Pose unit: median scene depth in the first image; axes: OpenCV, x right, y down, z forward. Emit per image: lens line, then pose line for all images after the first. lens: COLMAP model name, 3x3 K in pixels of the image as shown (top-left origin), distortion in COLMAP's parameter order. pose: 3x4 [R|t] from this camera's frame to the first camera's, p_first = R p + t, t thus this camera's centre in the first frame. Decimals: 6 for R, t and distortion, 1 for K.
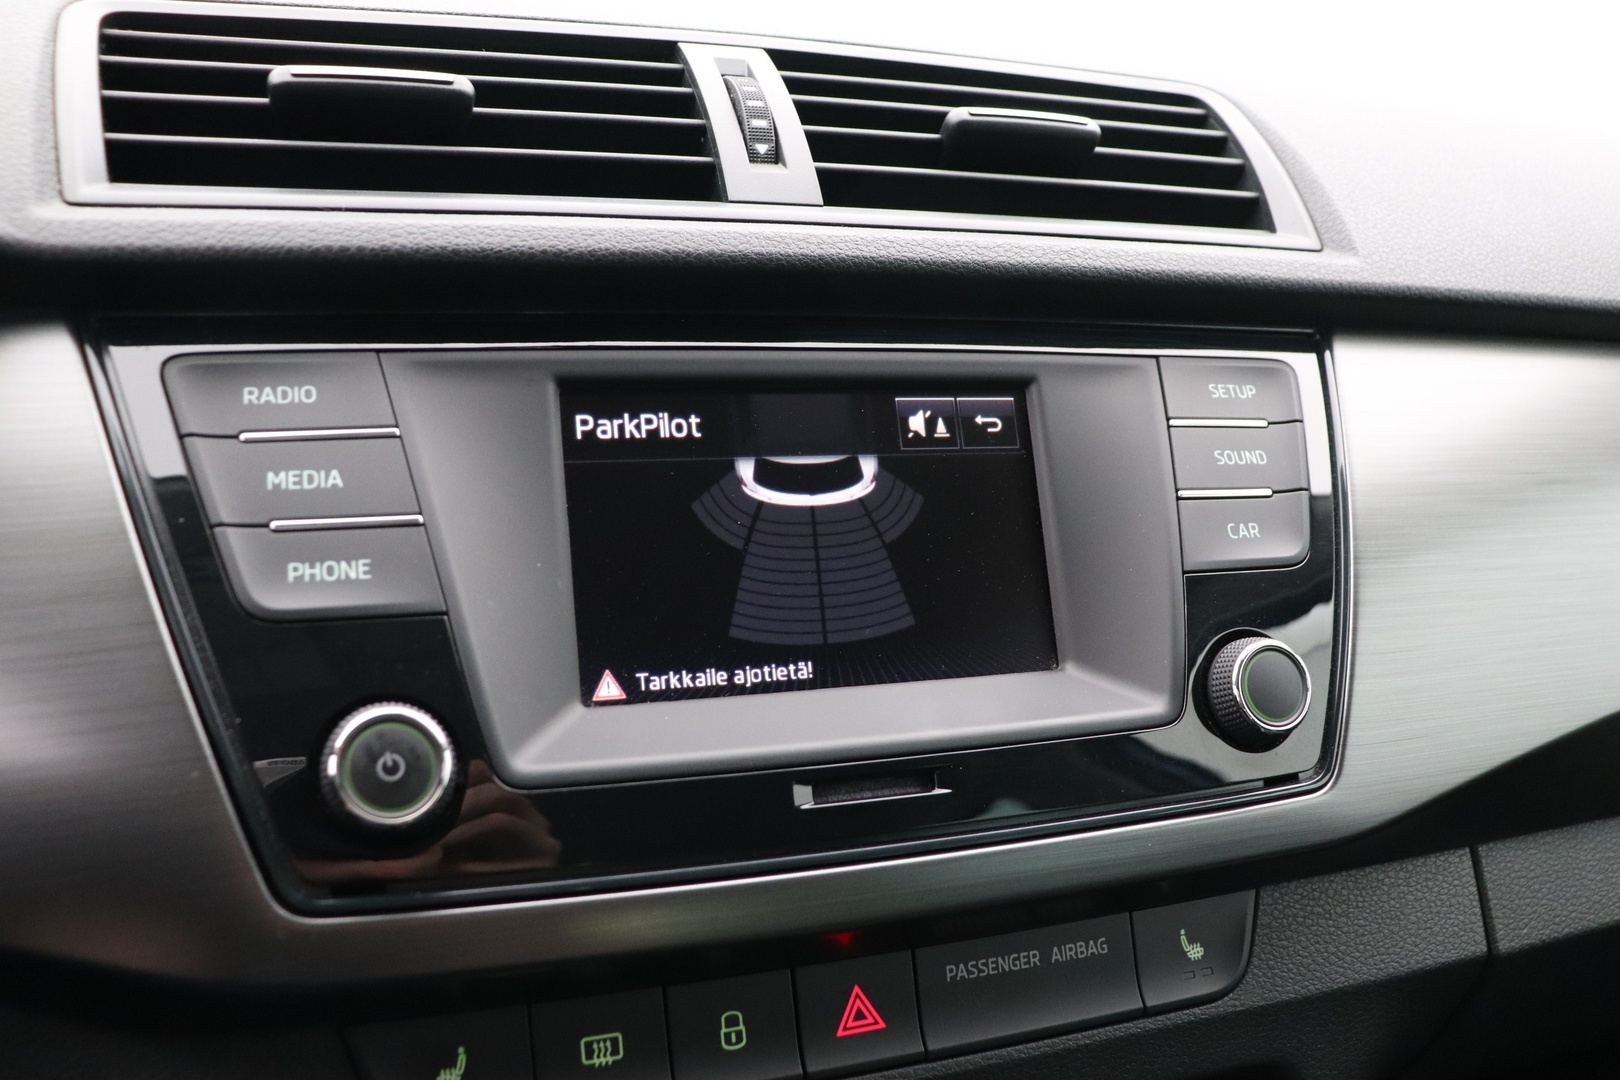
lens RADIAL K [[1457.4, 0, 806.8], [0, 1457.4, 574.4], [0, 0, 1]] dist [-0.107363, 0.018318]
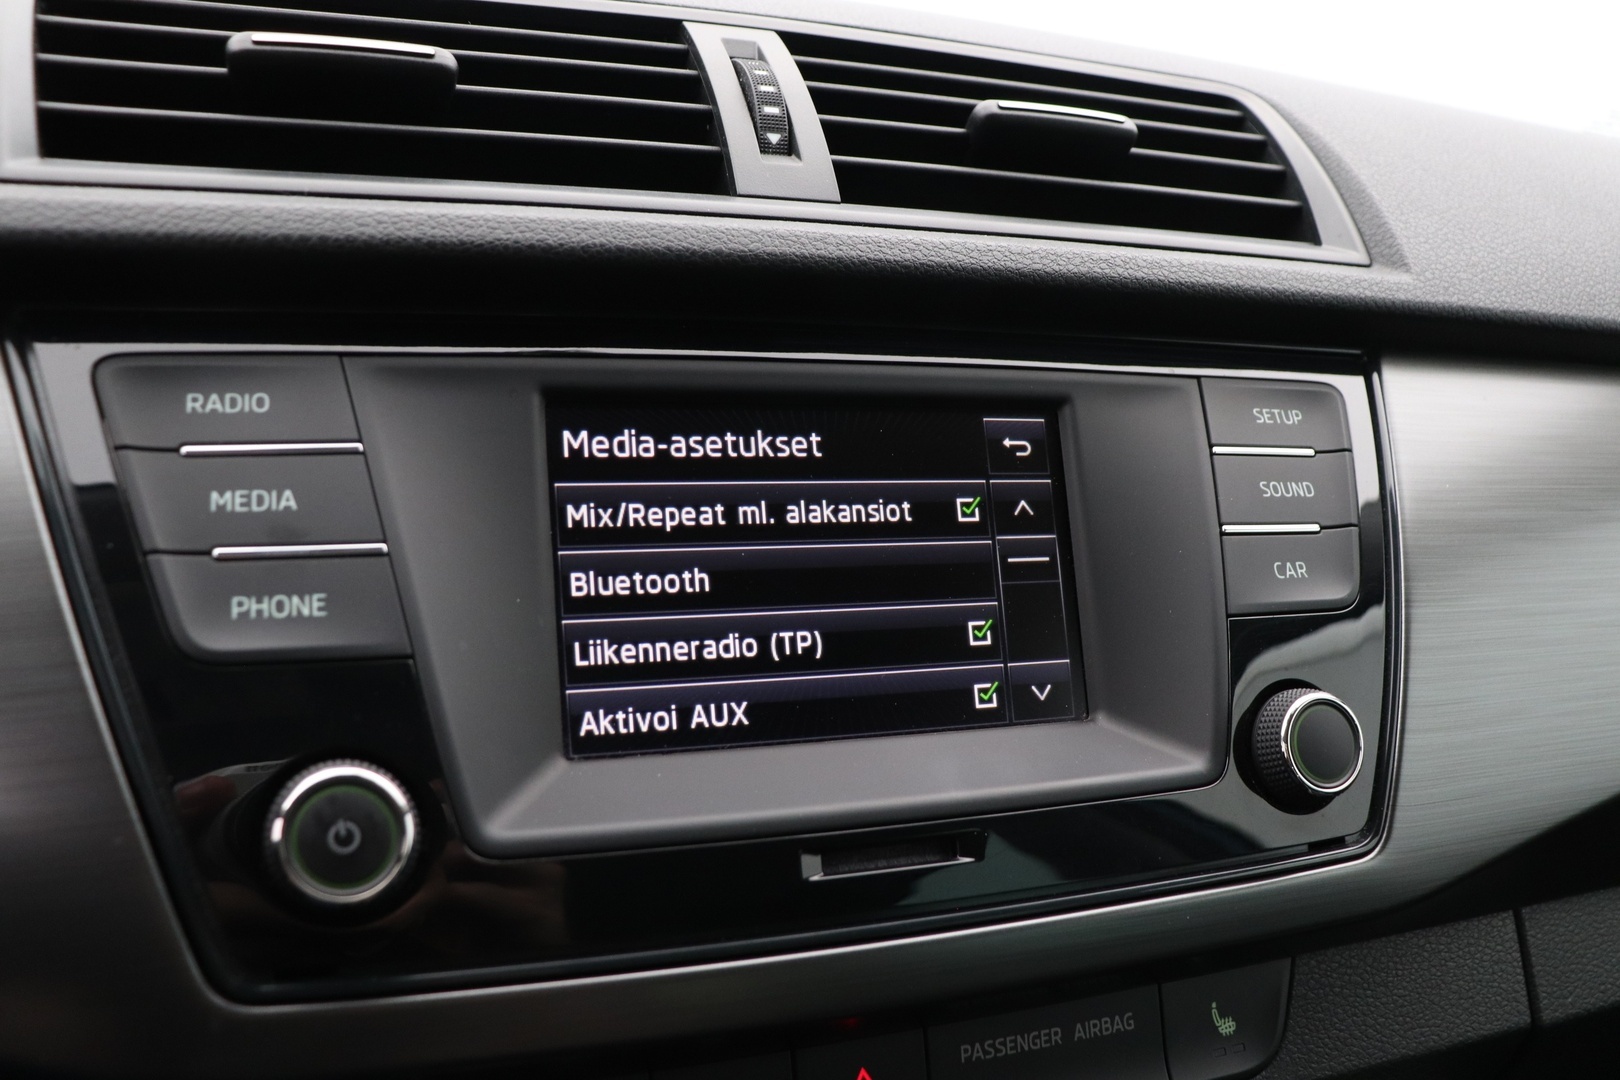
lens RADIAL K [[1423.3, 0, 803.8], [0, 1423.3, 581.3], [0, 0, 1]] dist [-0.119461, 0.048694]
pose [[0.999678, 0.020776, 0.014583, -0.021419], [-0.020928, 0.999727, 0.010401, -0.028504], [-0.014363, -0.010703, 0.999840, 0.123389]]
